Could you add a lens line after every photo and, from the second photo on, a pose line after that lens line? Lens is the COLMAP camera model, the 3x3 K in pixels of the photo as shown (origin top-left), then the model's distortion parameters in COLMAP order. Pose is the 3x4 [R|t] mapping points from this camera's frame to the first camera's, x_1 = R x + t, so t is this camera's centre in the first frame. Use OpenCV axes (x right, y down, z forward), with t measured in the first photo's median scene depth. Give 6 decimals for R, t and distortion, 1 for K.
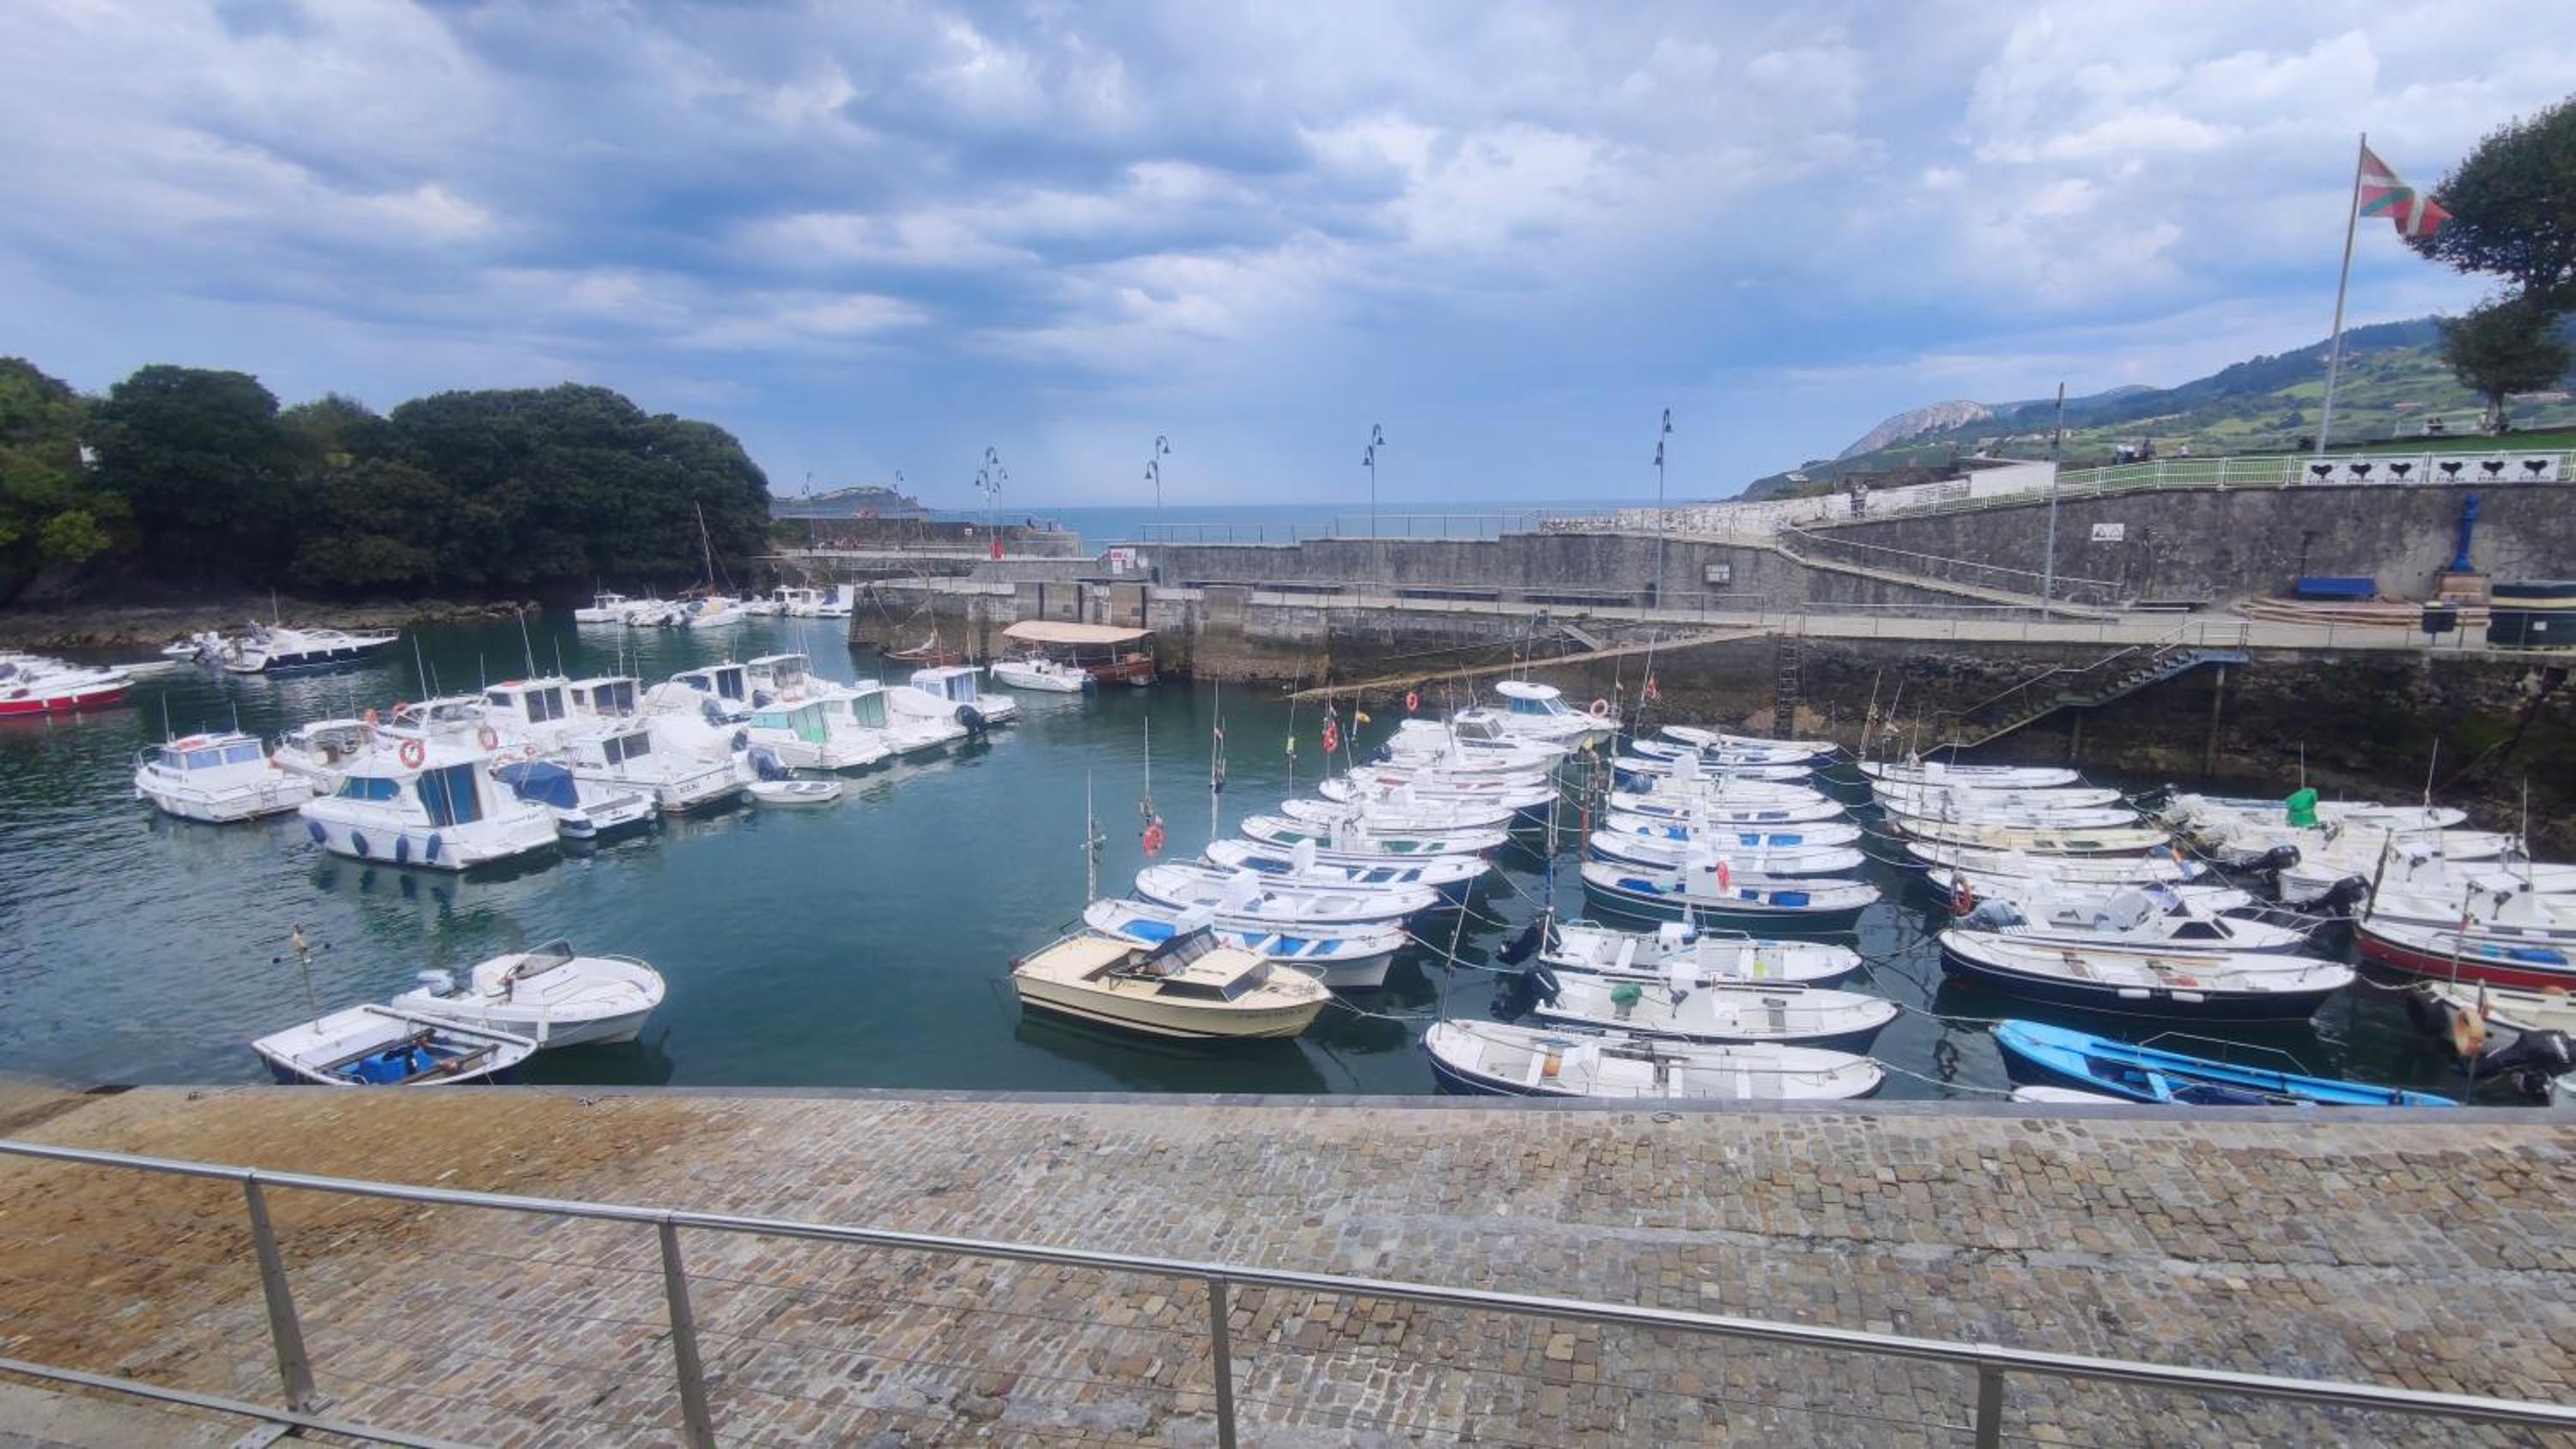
lens RADIAL K [[1145.0, 0, 1288.0], [0, 1145.0, 724.5], [0, 0, 1]] dist [-0.000601, -0.000150]
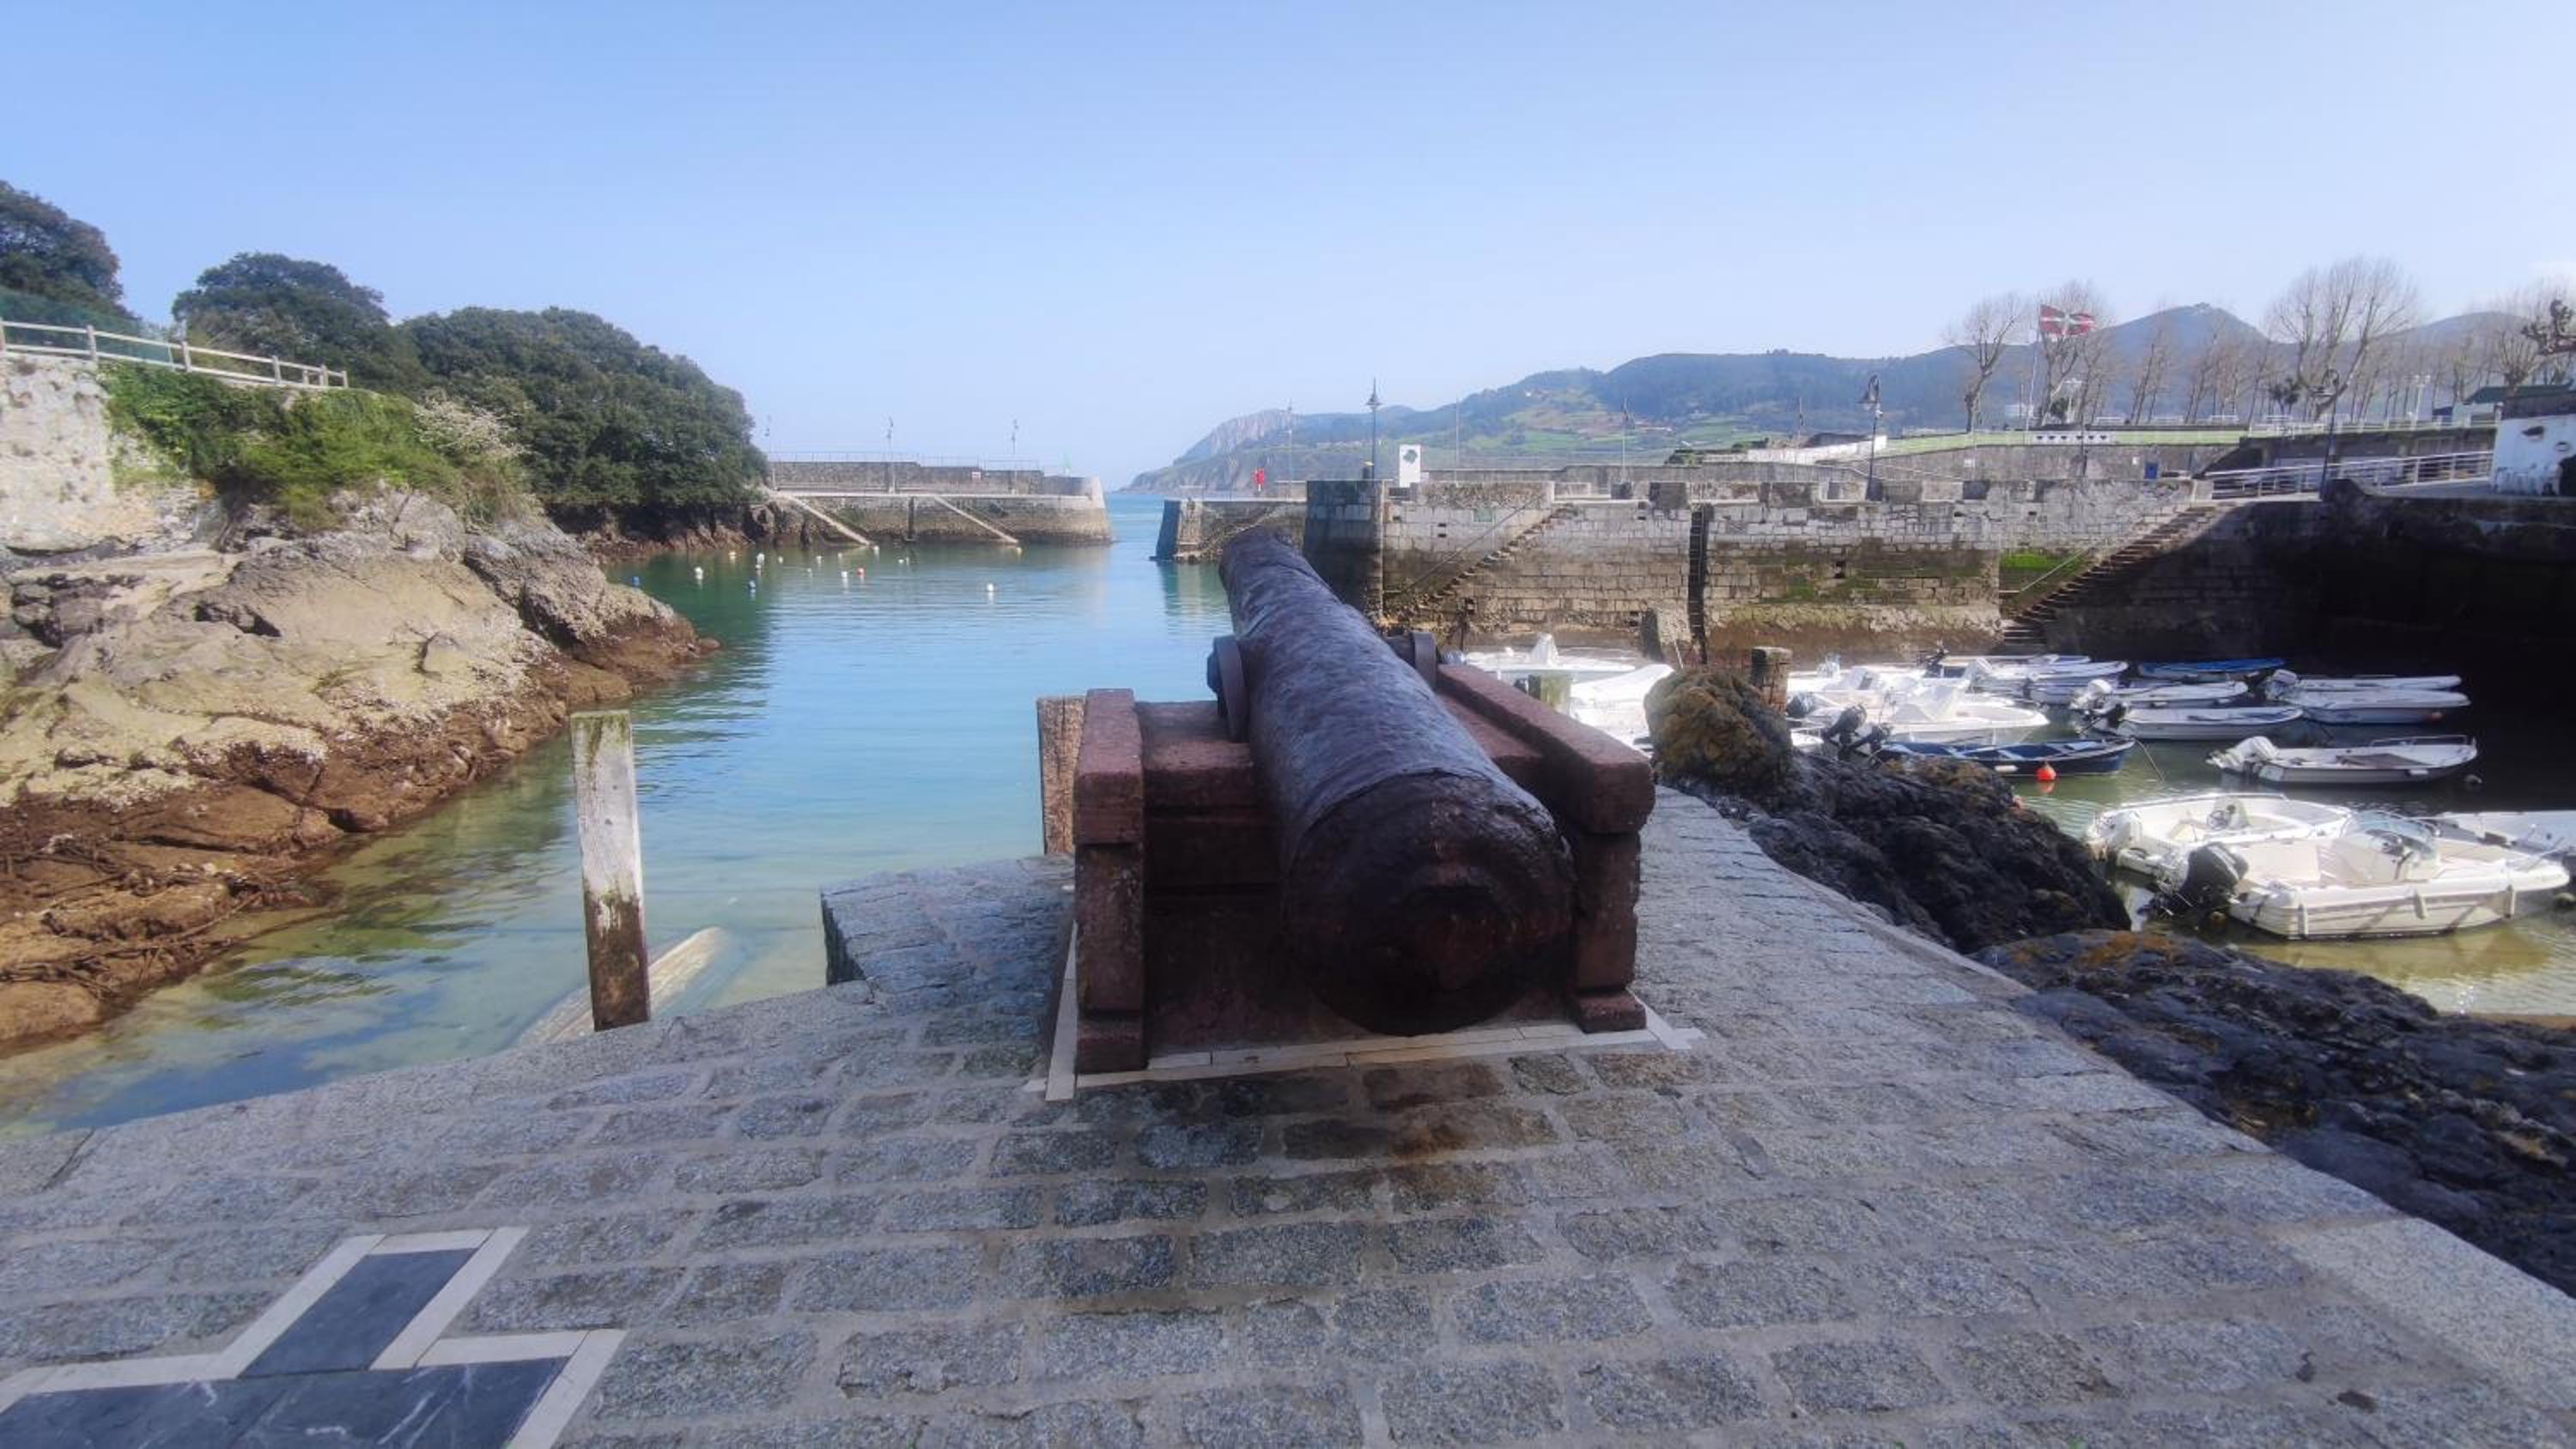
lens RADIAL K [[1145.0, 0, 1288.0], [0, 1145.0, 724.5], [0, 0, 1]] dist [-0.000601, -0.000150]
pose [[0.864889, -0.080827, 0.495413, -0.594038], [0.077035, 0.996632, 0.028115, 0.069208], [-0.496017, 0.013848, 0.868202, -0.132954]]
